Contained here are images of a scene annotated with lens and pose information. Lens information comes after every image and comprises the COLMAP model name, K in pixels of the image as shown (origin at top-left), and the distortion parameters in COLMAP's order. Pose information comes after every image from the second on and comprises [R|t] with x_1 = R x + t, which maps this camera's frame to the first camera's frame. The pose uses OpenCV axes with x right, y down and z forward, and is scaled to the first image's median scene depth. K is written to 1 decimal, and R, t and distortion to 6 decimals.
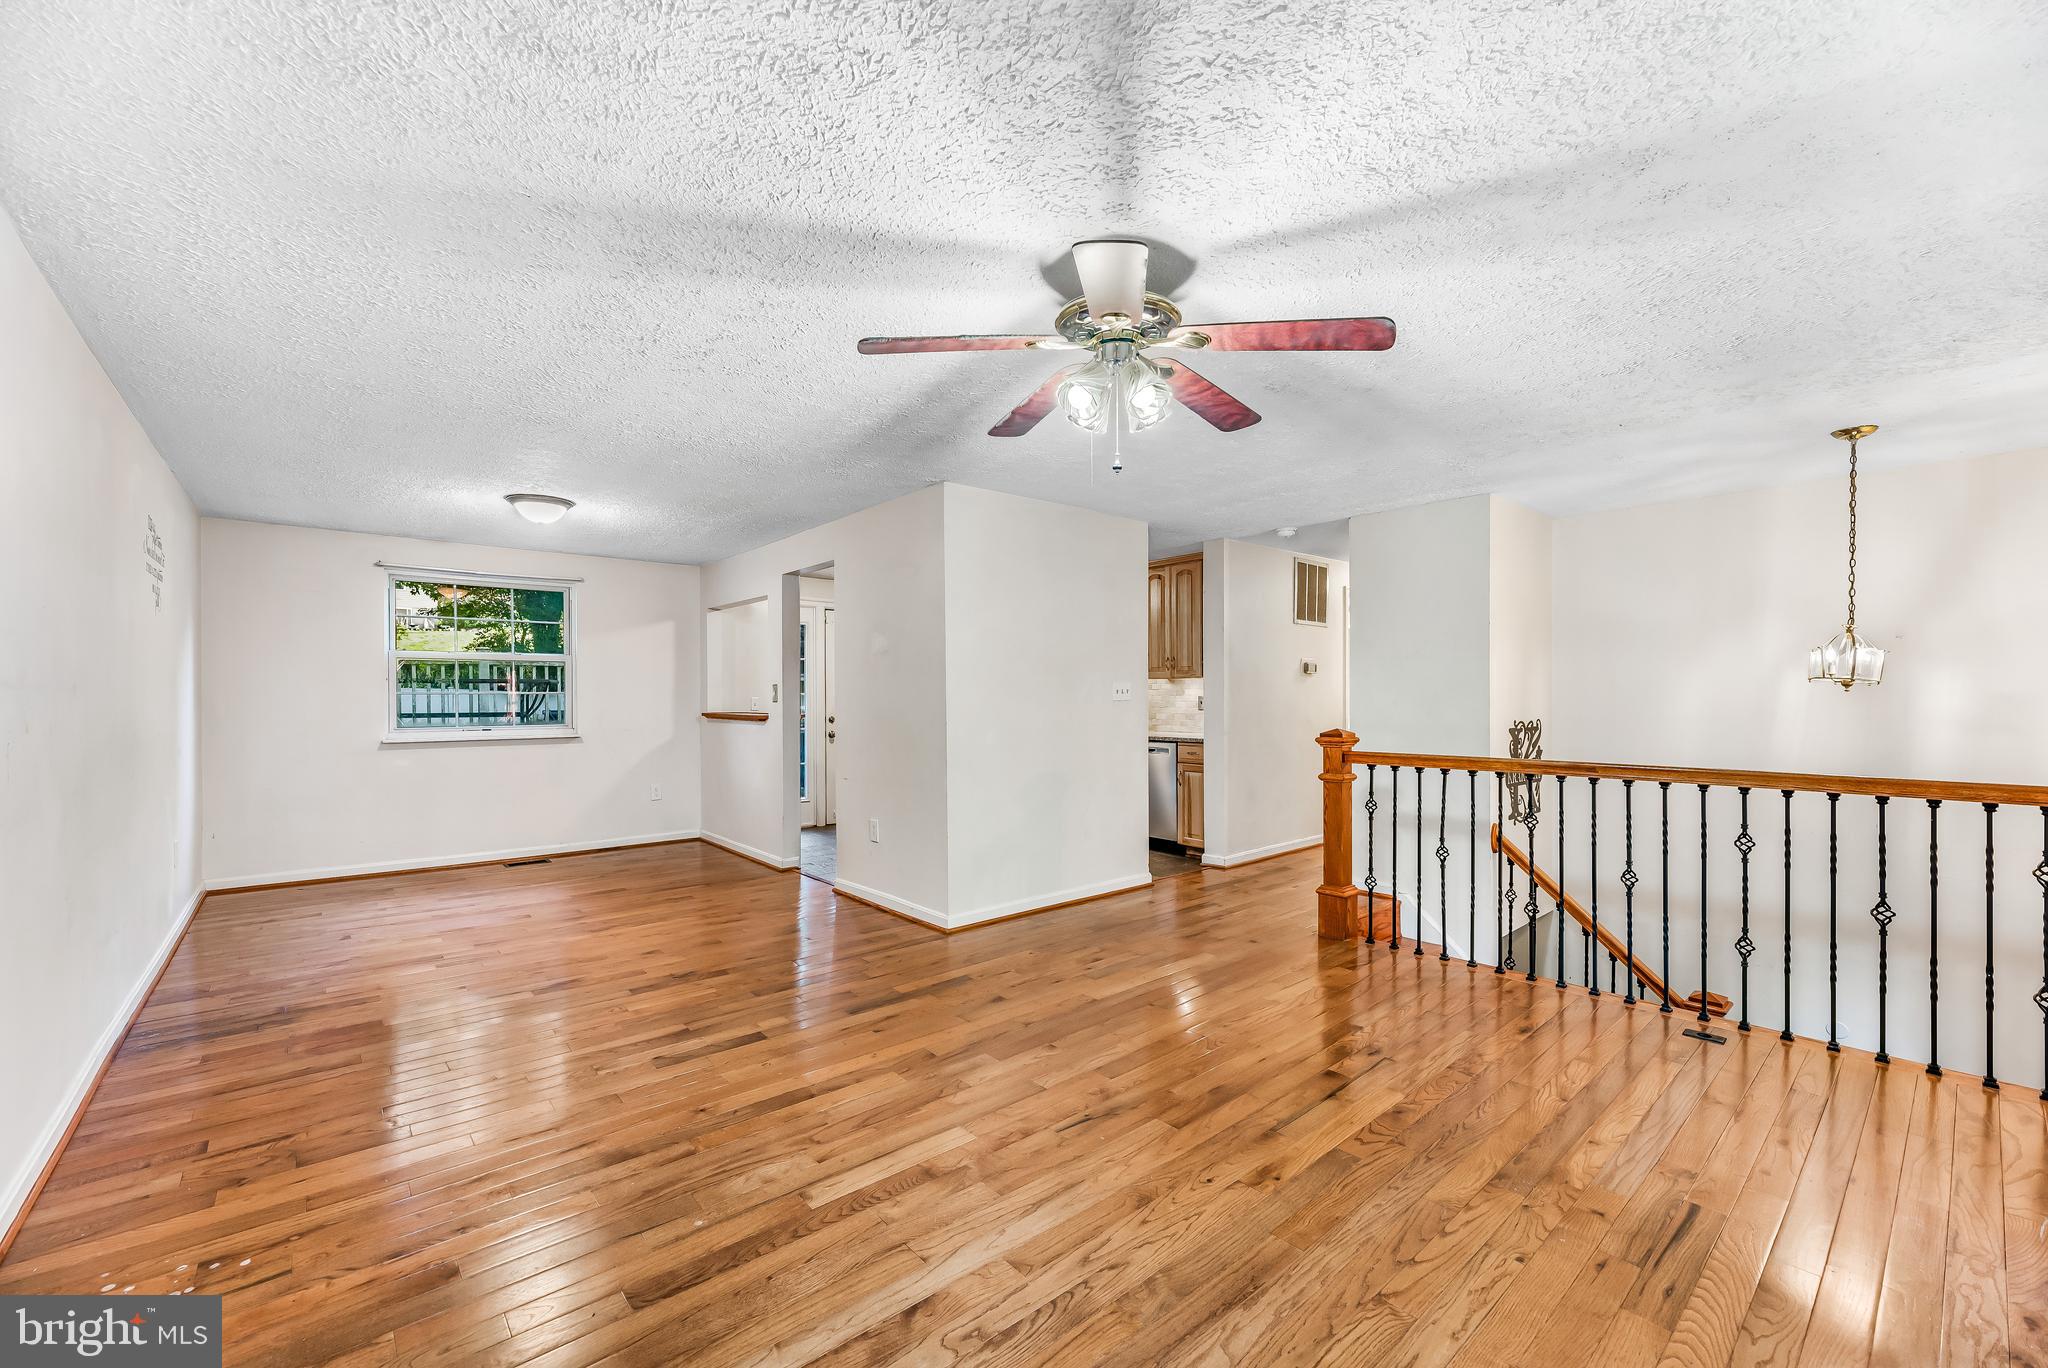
lens RADIAL K [[834.0, 0, 1025.5], [0, 834.0, 698.7], [0, 0, 1]] dist [-0.001934, -0.000637]
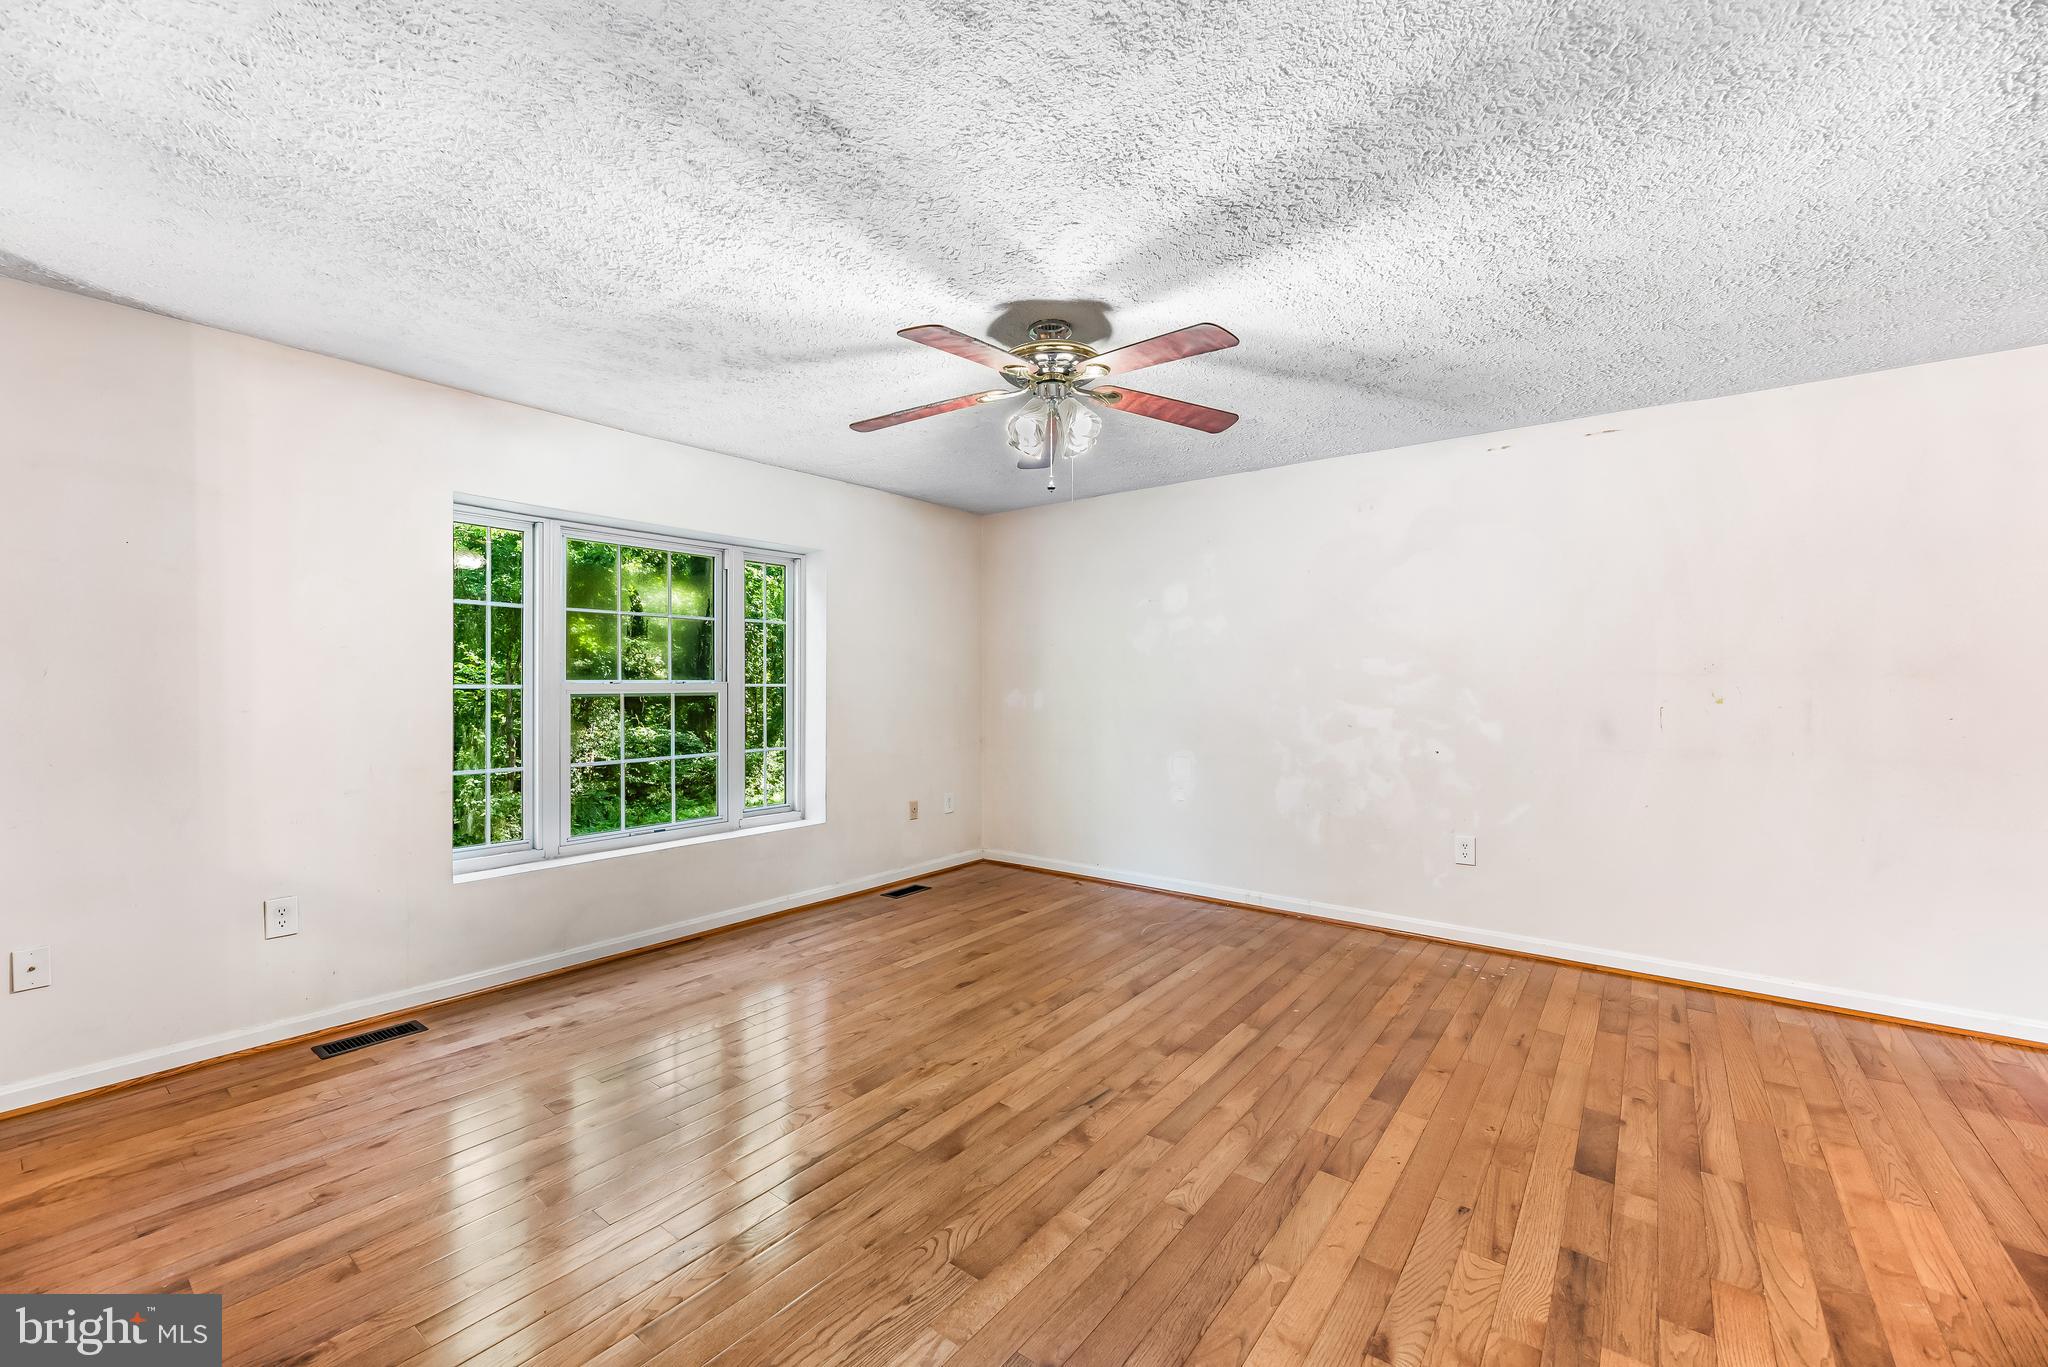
lens RADIAL K [[834.0, 0, 1022.5], [0, 834.0, 676.0], [0, 0, 1]] dist [-0.001934, -0.000637]
pose [[-0.980146, -0.000268, -0.198275, 0.199301], [-0.000144, 1.000000, -0.000643, -0.004420], [0.198275, -0.000602, -0.980146, 1.119776]]
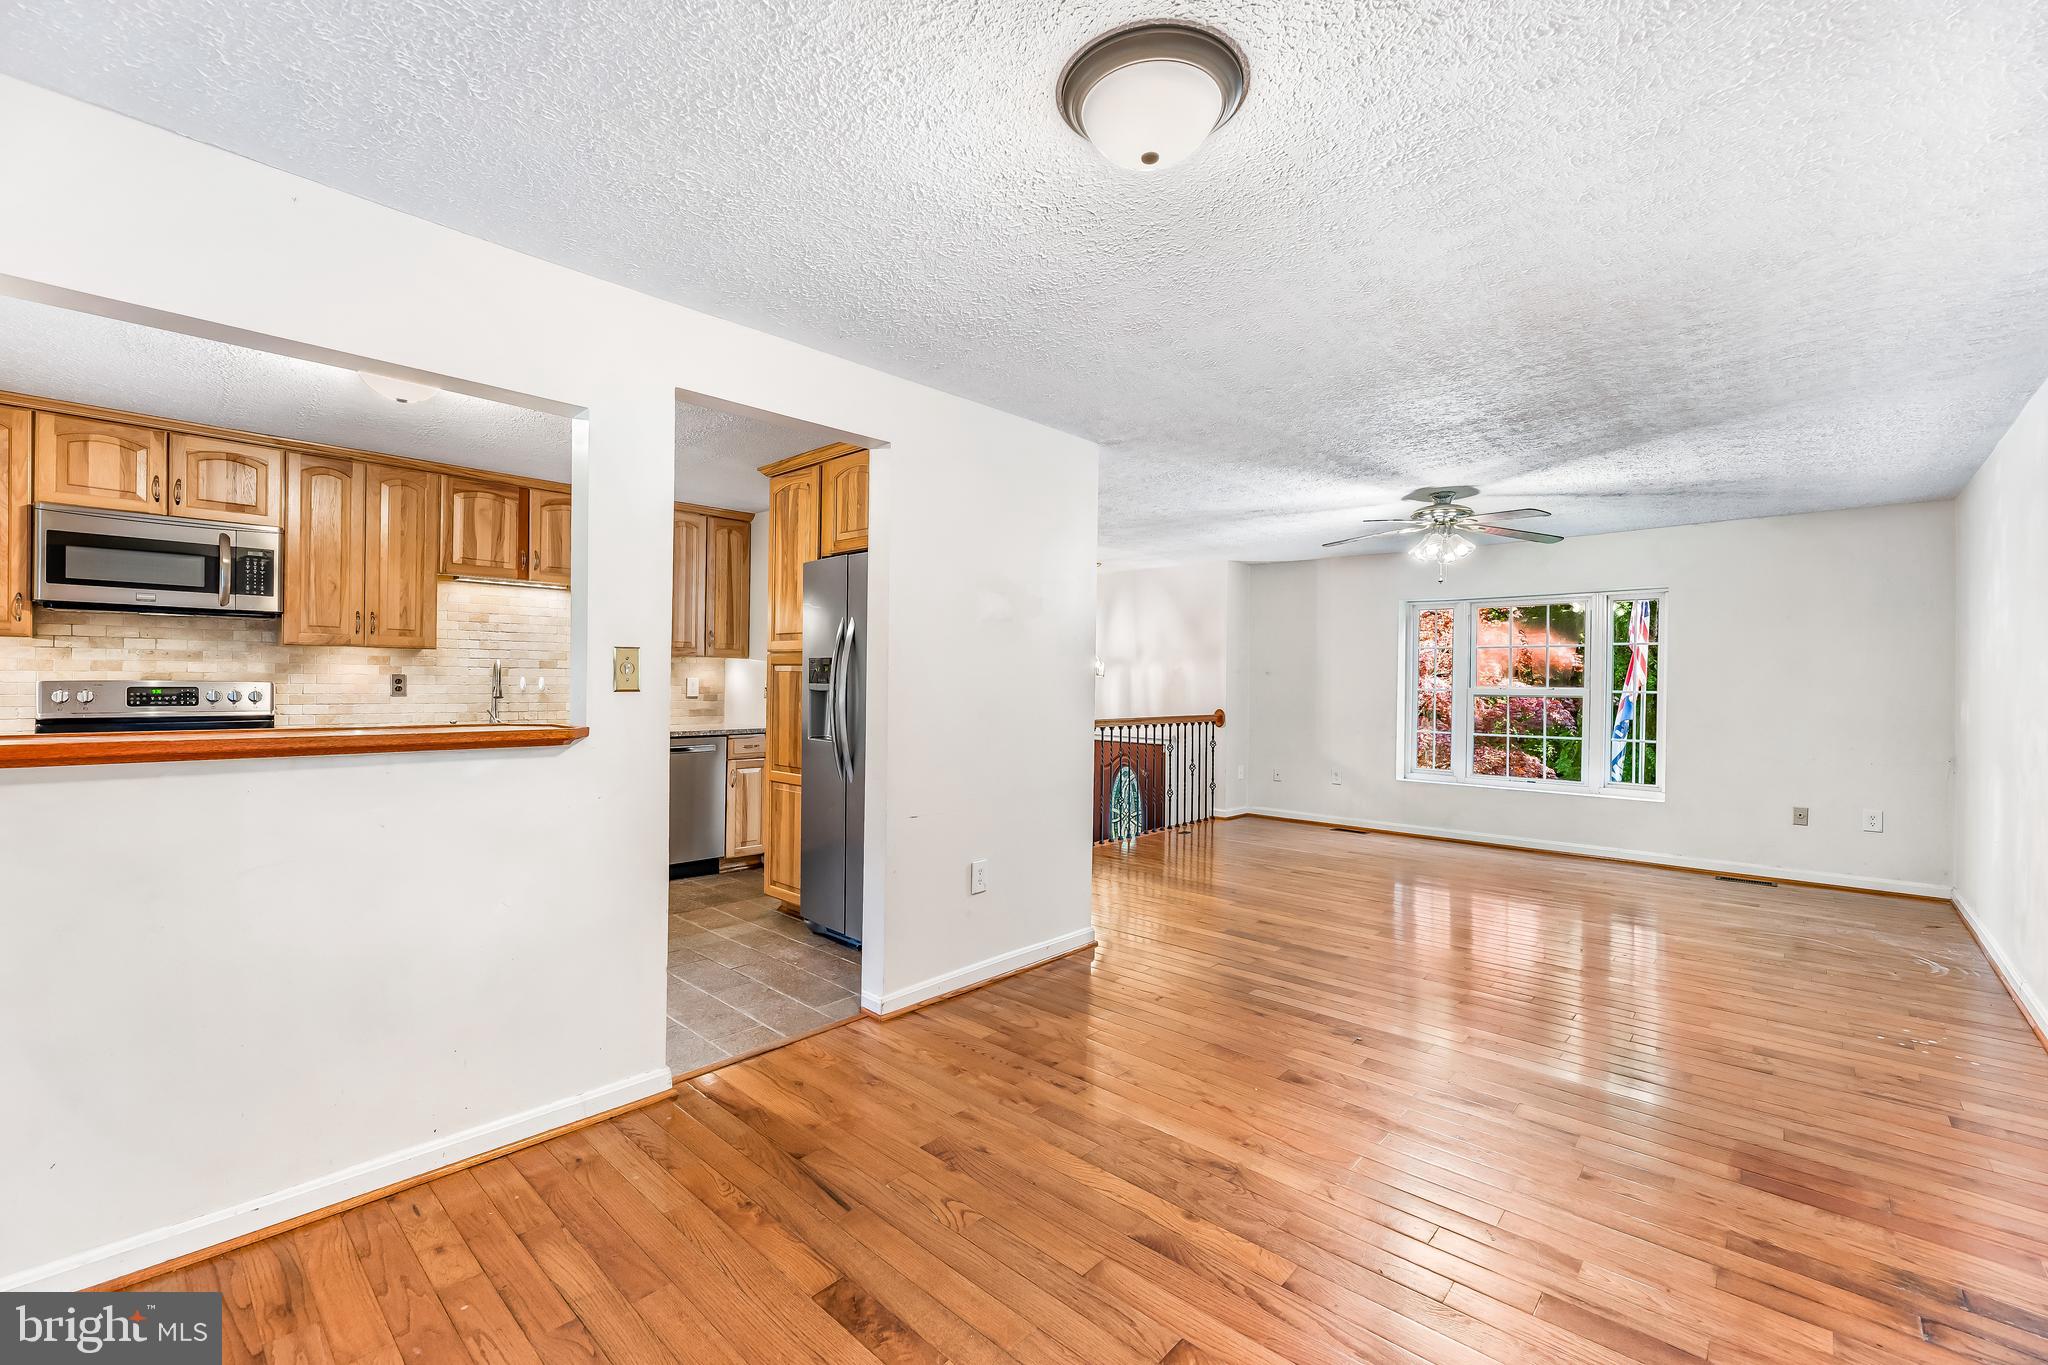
lens RADIAL K [[834.0, 0, 1016.5], [0, 834.0, 685.2], [0, 0, 1]] dist [-0.001934, -0.000637]
pose [[-0.104837, -0.002593, 0.994486, -1.004925], [-0.007022, 0.999974, 0.001868, -0.001316], [-0.994465, -0.006788, -0.104853, 1.207153]]
